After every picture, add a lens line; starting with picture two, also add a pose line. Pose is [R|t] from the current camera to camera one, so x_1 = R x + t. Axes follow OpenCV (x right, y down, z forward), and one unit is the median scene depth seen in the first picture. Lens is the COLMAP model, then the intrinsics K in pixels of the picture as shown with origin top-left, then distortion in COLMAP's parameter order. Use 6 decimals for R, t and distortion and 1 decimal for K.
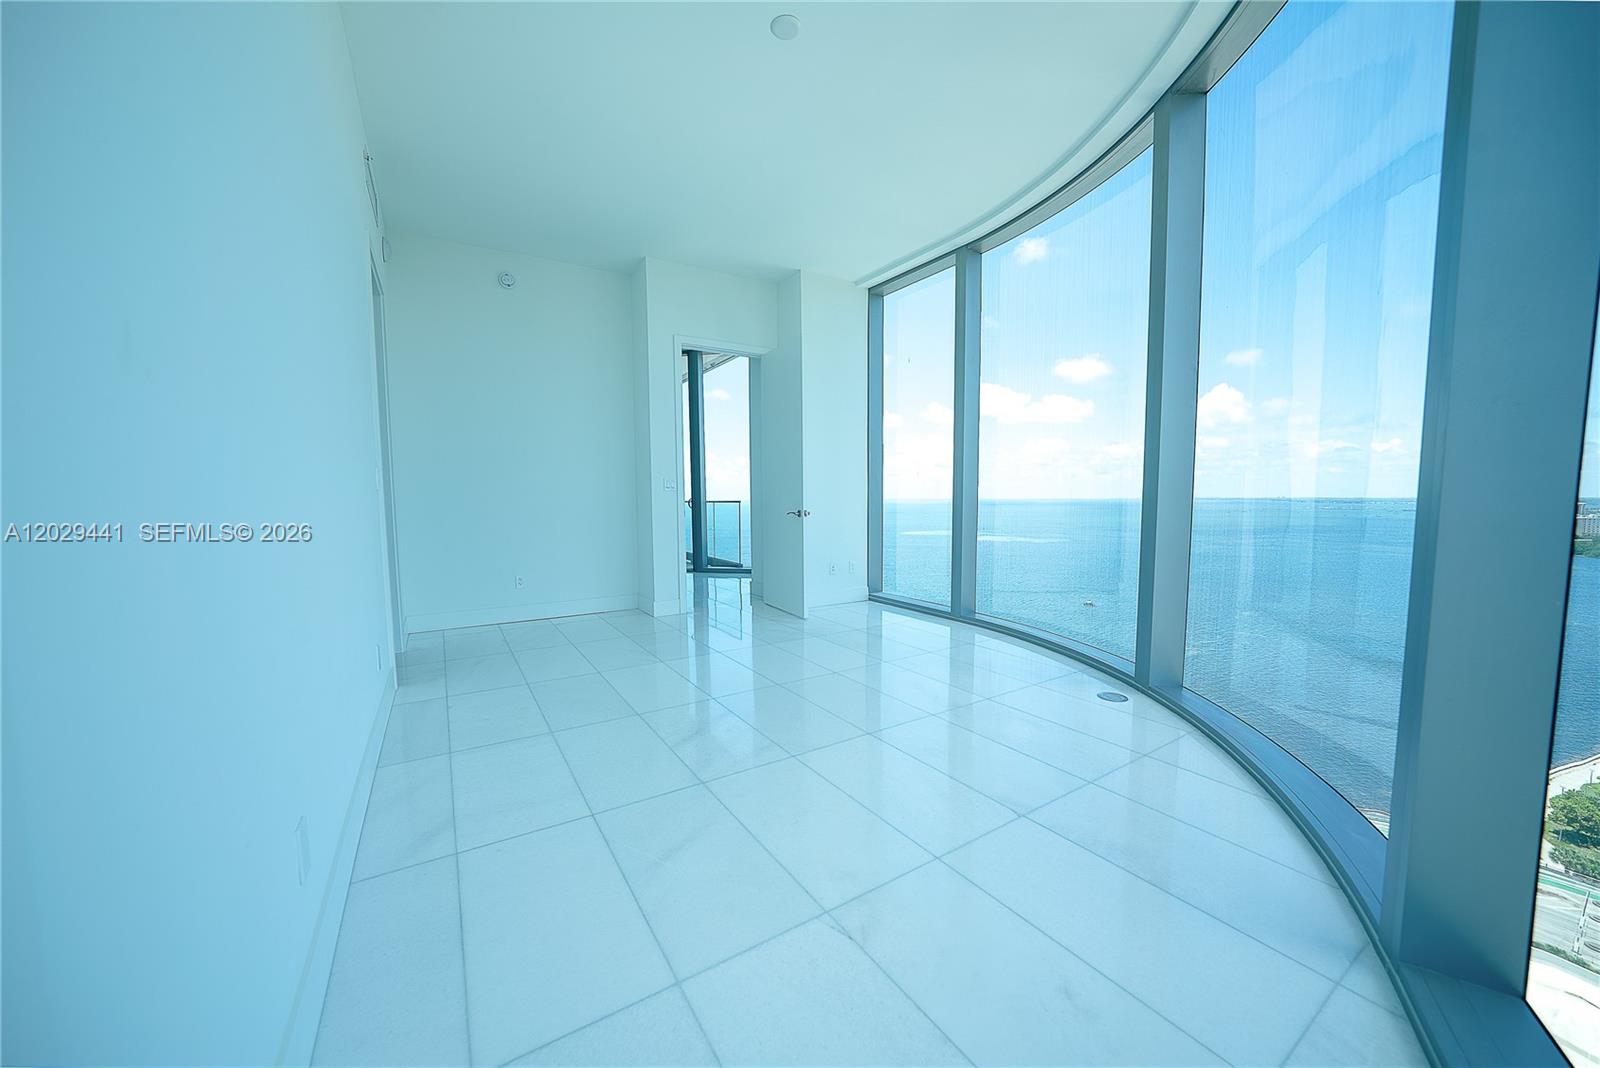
lens RADIAL K [[569.5, 0, 796.7], [0, 569.5, 538.6], [0, 0, 1]] dist [-0.016307, 0.004116]
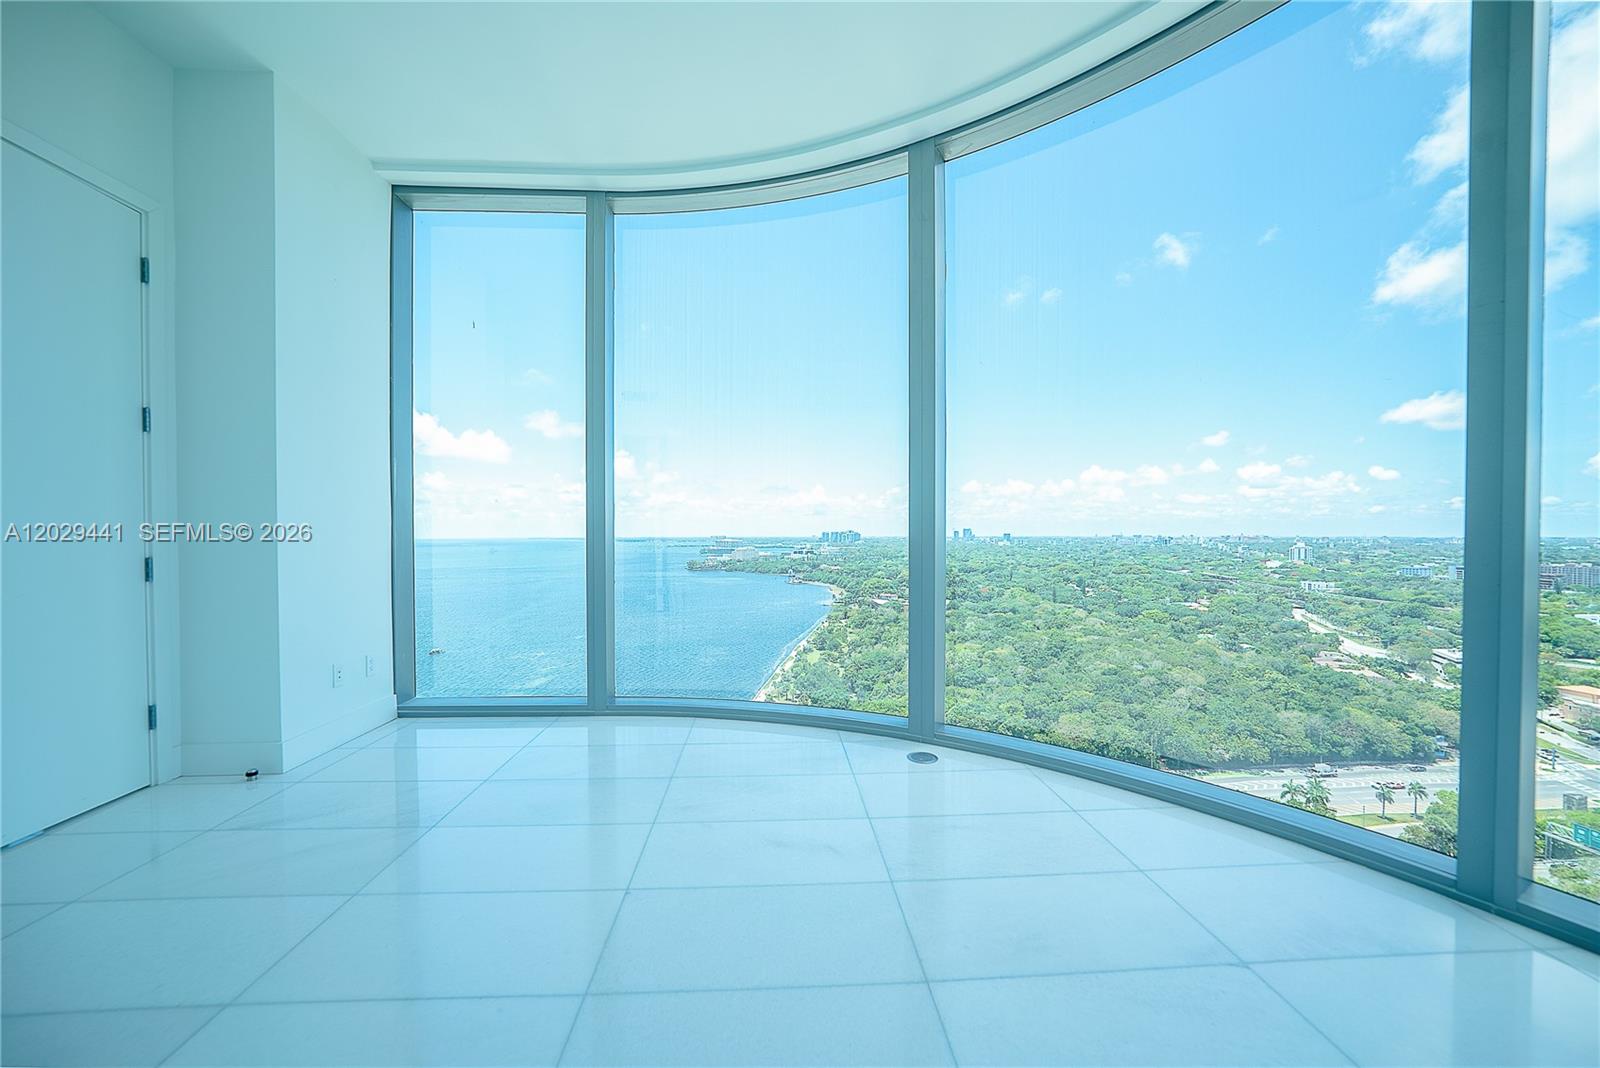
lens RADIAL K [[575.1, 0, 800.0], [0, 575.1, 534.0], [0, 0, 1]] dist [-0.027921, 0.007088]
pose [[0.488346, 0.003584, 0.872643, -0.180497], [0.063153, 0.997224, -0.039437, -0.028263], [-0.870362, 0.074369, 0.486765, 0.378263]]
